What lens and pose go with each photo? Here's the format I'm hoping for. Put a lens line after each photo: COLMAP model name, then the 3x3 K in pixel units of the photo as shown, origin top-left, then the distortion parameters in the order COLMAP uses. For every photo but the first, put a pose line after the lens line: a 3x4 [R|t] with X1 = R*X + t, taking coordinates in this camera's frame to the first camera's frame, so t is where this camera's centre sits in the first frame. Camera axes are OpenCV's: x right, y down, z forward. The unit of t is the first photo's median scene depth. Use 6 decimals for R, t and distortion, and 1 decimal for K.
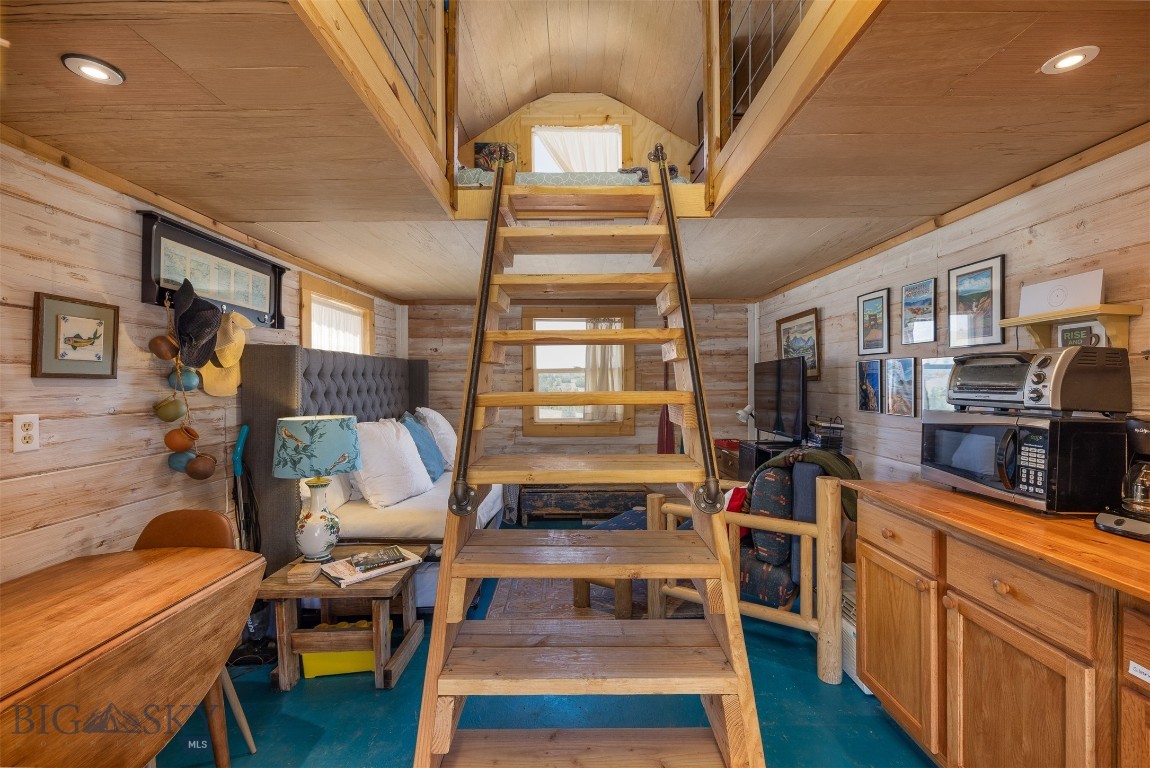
lens RADIAL K [[493.1, 0, 574.9], [0, 493.1, 379.9], [0, 0, 1]] dist [0.003021, -0.000547]
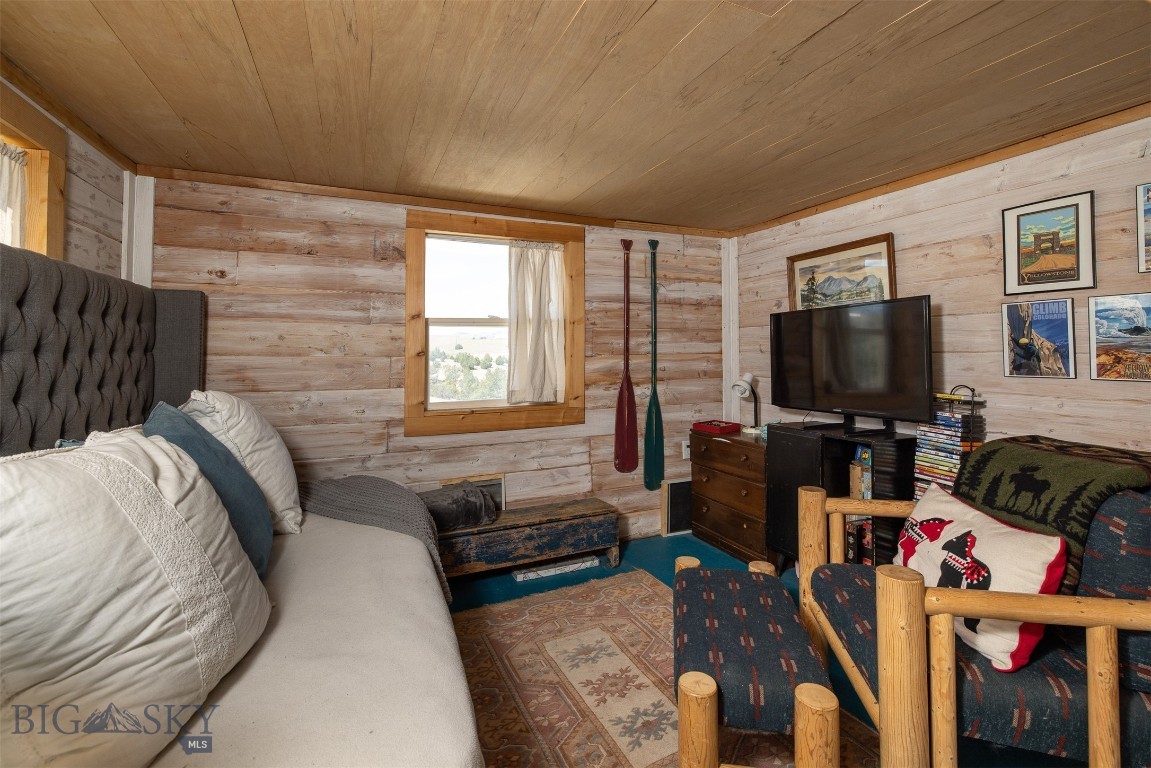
lens RADIAL K [[493.5, 0, 558.6], [0, 493.5, 332.2], [0, 0, 1]] dist [0.003021, -0.000547]
pose [[0.910588, 0.017008, 0.412965, -0.192513], [0.000928, 0.999066, -0.043194, 0.021889], [-0.413314, 0.039715, 0.909722, 0.441741]]
